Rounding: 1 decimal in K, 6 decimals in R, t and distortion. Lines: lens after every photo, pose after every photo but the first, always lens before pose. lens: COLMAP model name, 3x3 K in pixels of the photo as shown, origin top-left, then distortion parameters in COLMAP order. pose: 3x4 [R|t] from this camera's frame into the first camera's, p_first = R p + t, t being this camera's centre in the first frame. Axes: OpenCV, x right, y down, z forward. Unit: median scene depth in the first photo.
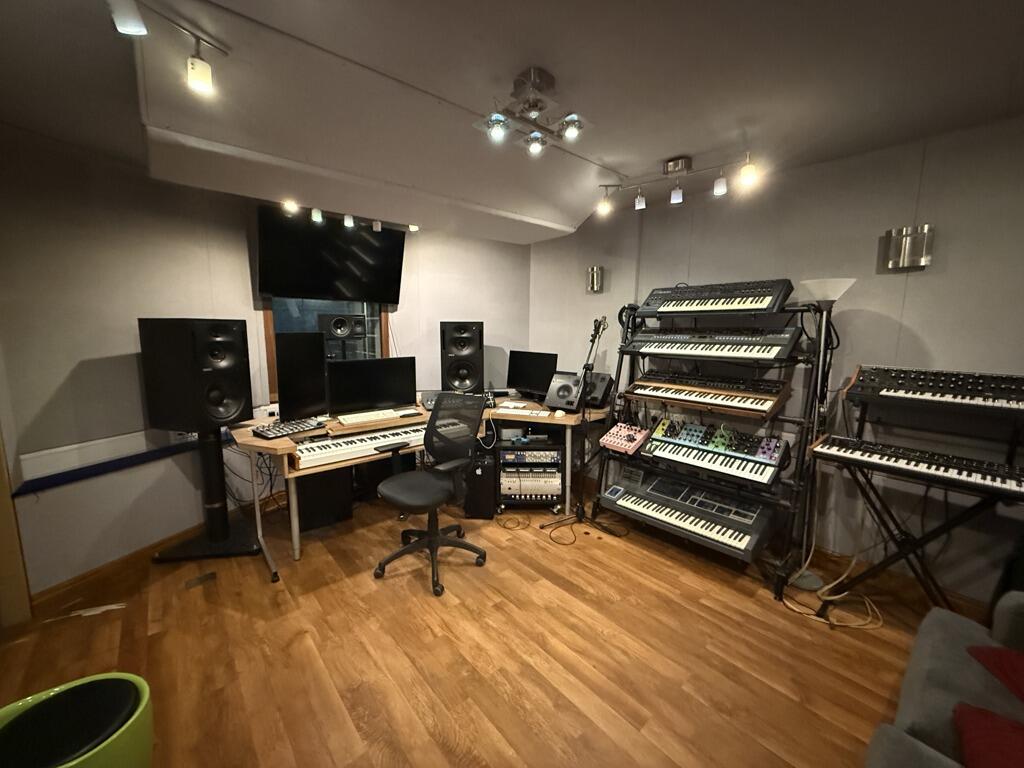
lens RADIAL K [[407.1, 0, 508.5], [0, 407.1, 383.3], [0, 0, 1]] dist [-0.001224, -0.000162]
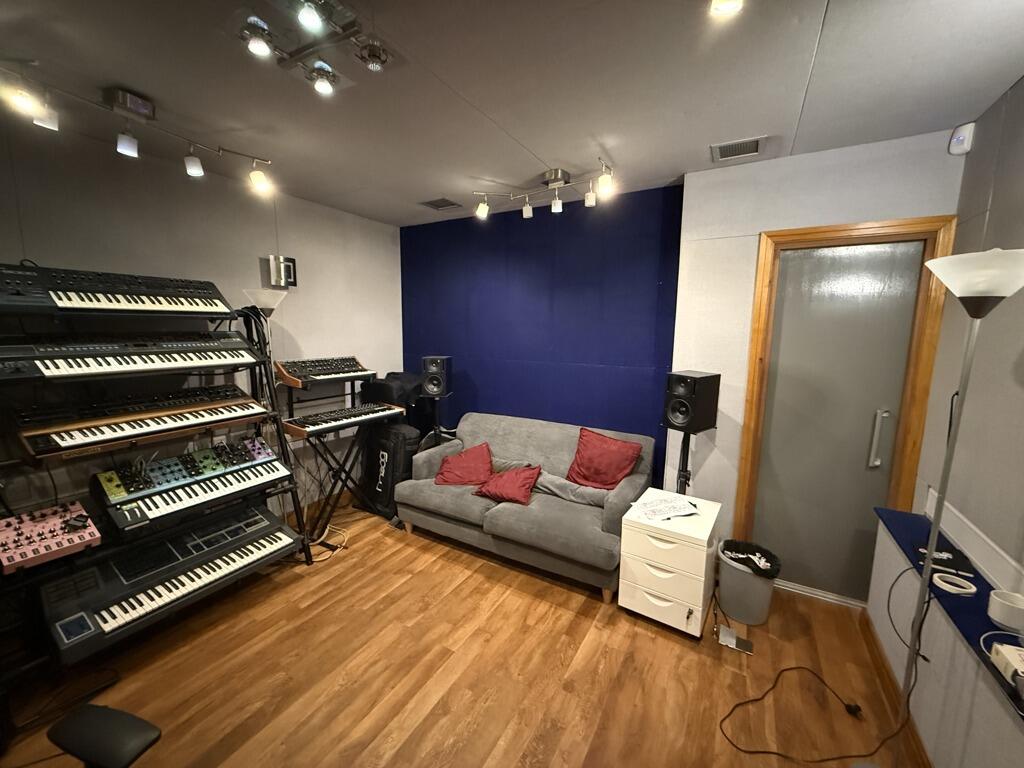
lens RADIAL K [[407.1, 0, 506.5], [0, 407.1, 383.2], [0, 0, 1]] dist [-0.001224, -0.000162]
pose [[-0.323102, -0.133317, 0.936927, -0.503445], [0.125941, 0.975164, 0.182190, -0.108700], [-0.937947, 0.176864, -0.298287, 0.670620]]
